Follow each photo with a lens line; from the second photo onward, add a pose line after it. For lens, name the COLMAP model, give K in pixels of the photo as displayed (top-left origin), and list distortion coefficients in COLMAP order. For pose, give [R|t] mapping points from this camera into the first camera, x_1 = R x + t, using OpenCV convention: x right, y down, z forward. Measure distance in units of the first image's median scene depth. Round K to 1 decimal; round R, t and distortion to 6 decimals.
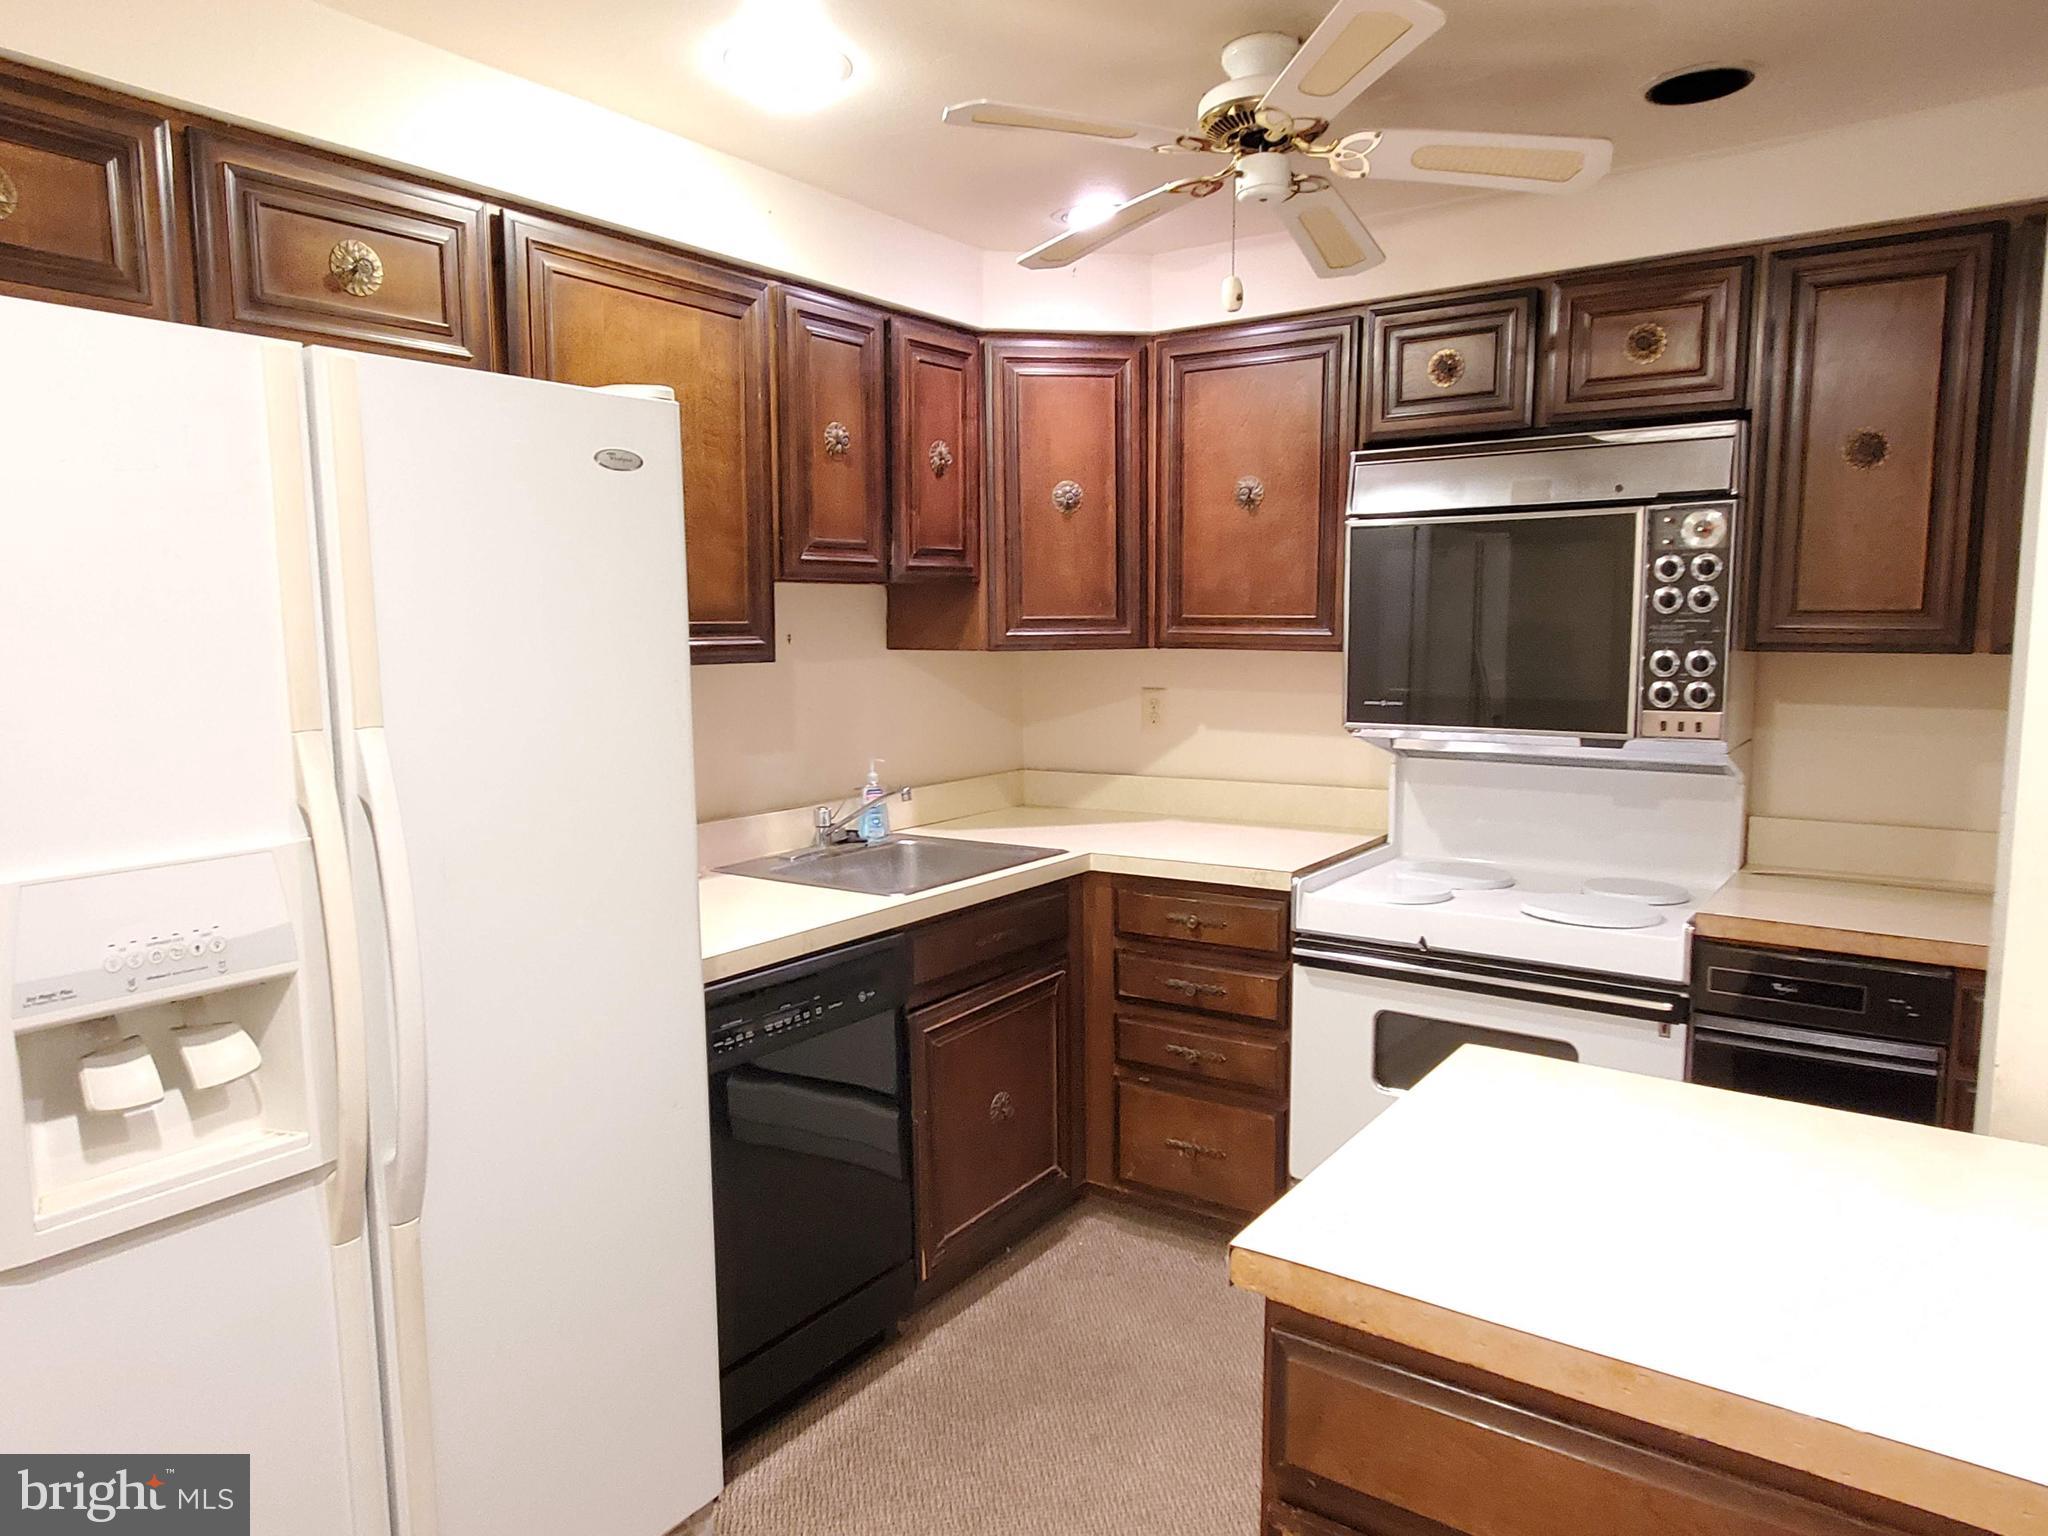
lens RADIAL K [[1293.3, 0, 1024.0], [0, 1293.3, 768.0], [0, 0, 1]] dist [0.009456, 0.000803]
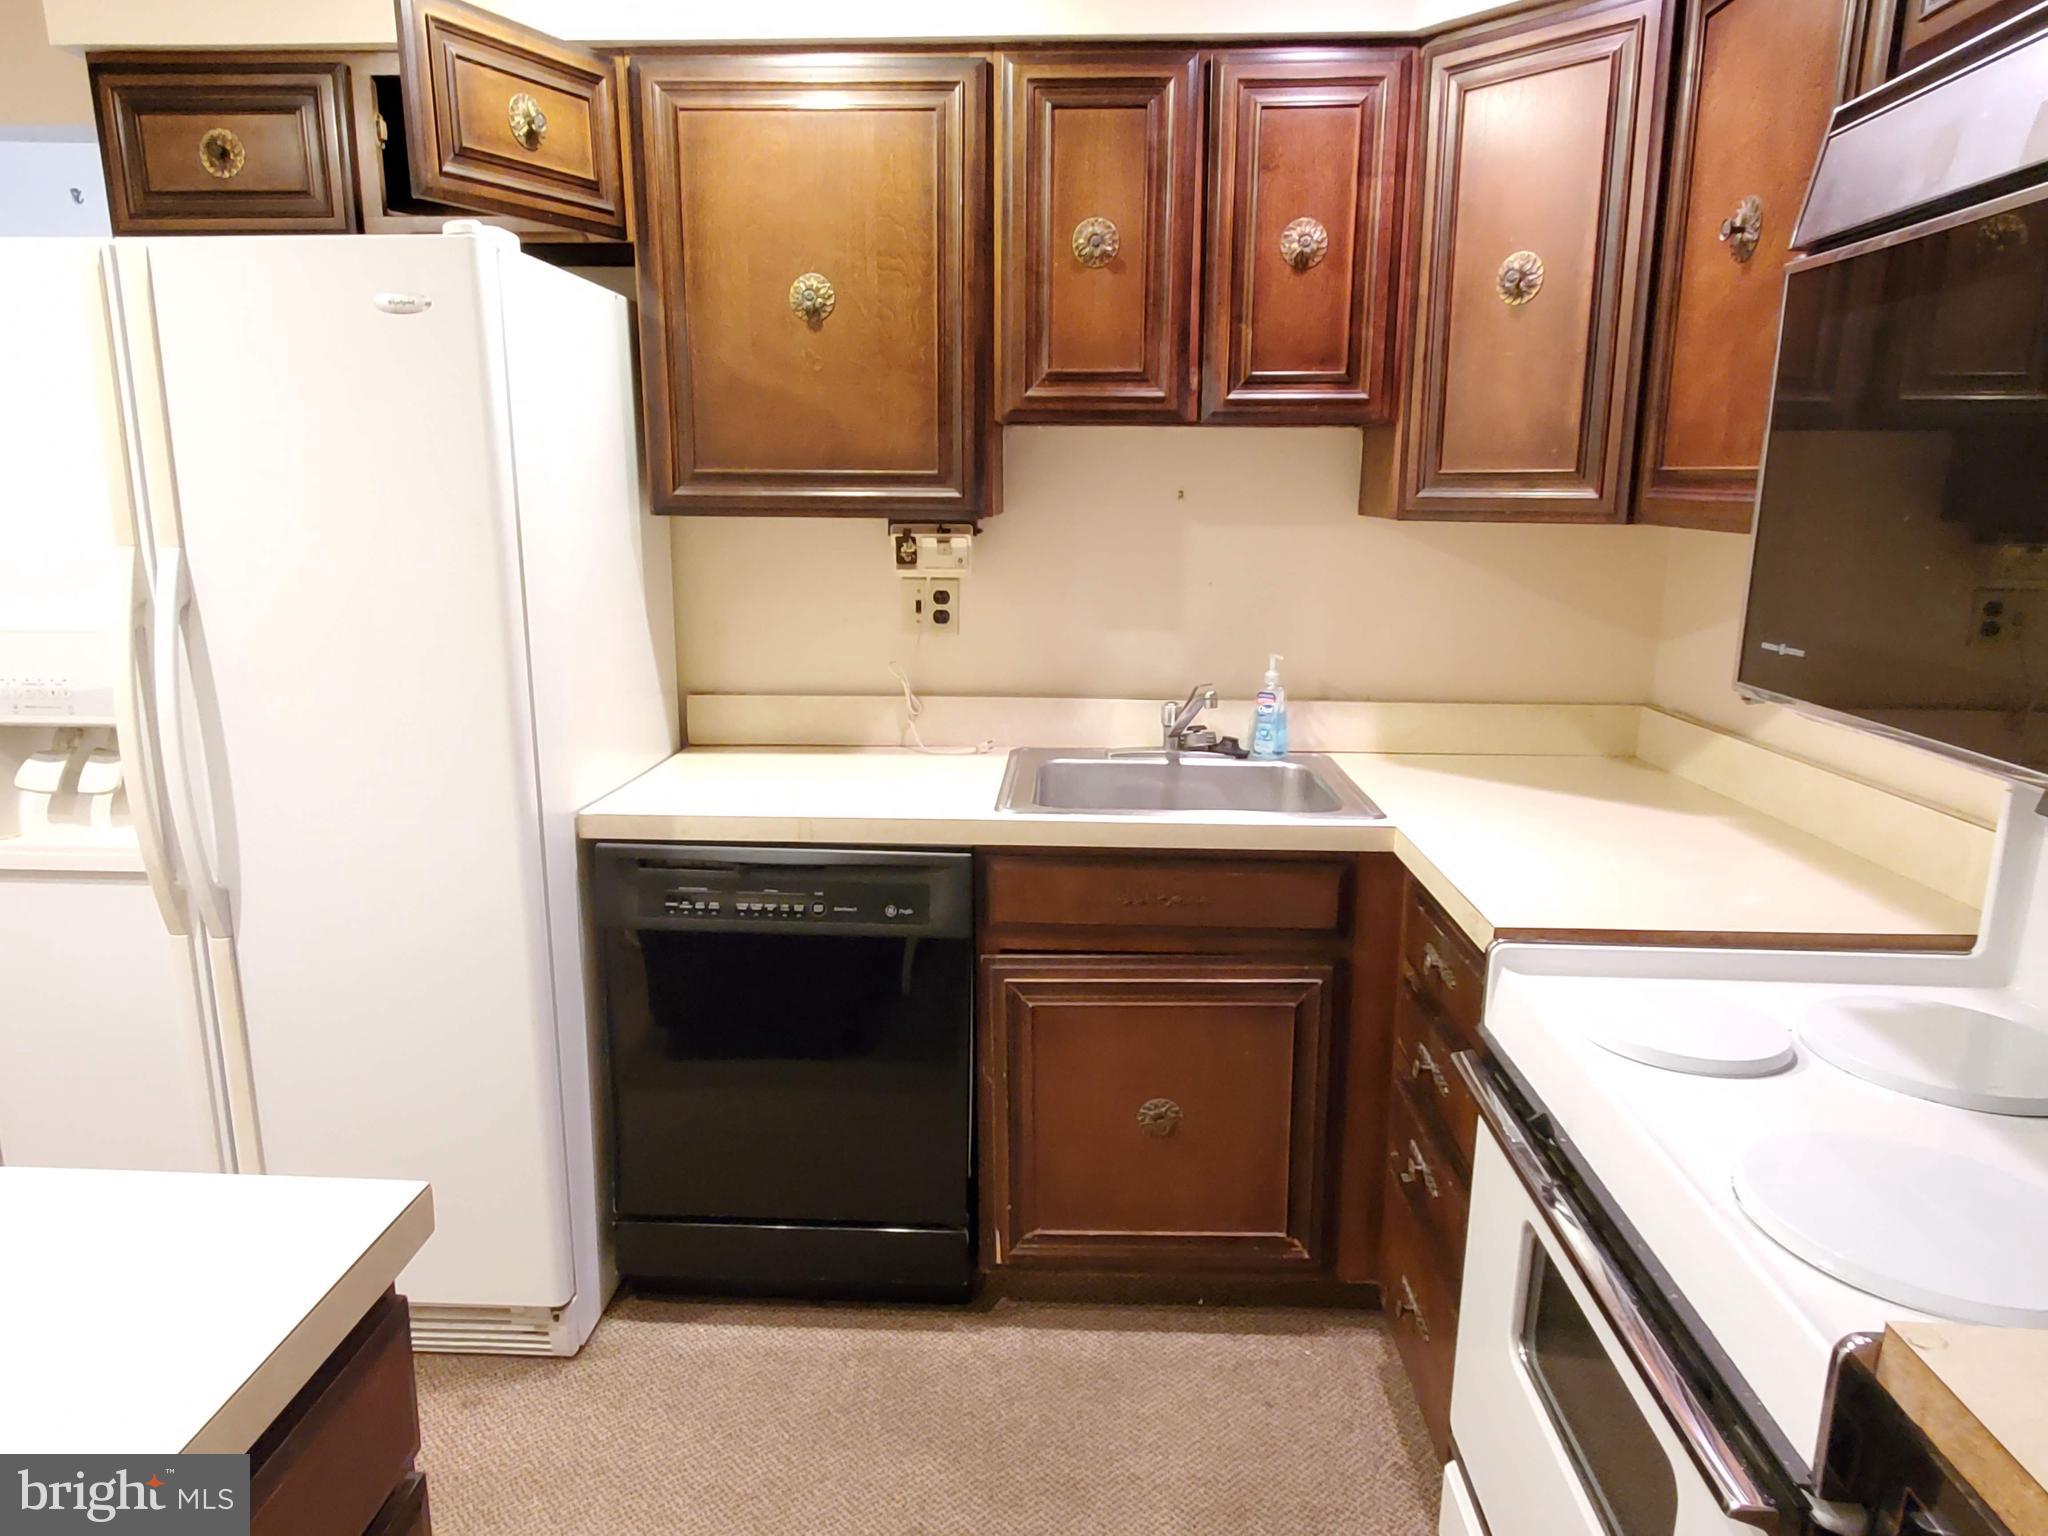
lens RADIAL K [[1293.3, 0, 1024.0], [0, 1293.3, 768.0], [0, 0, 1]] dist [0.009456, 0.000803]
pose [[0.554037, 0.185499, -0.811562, 0.537271], [-0.104498, 0.982644, 0.153265, -0.052426], [0.825908, -0.000108, 0.563805, 0.516139]]
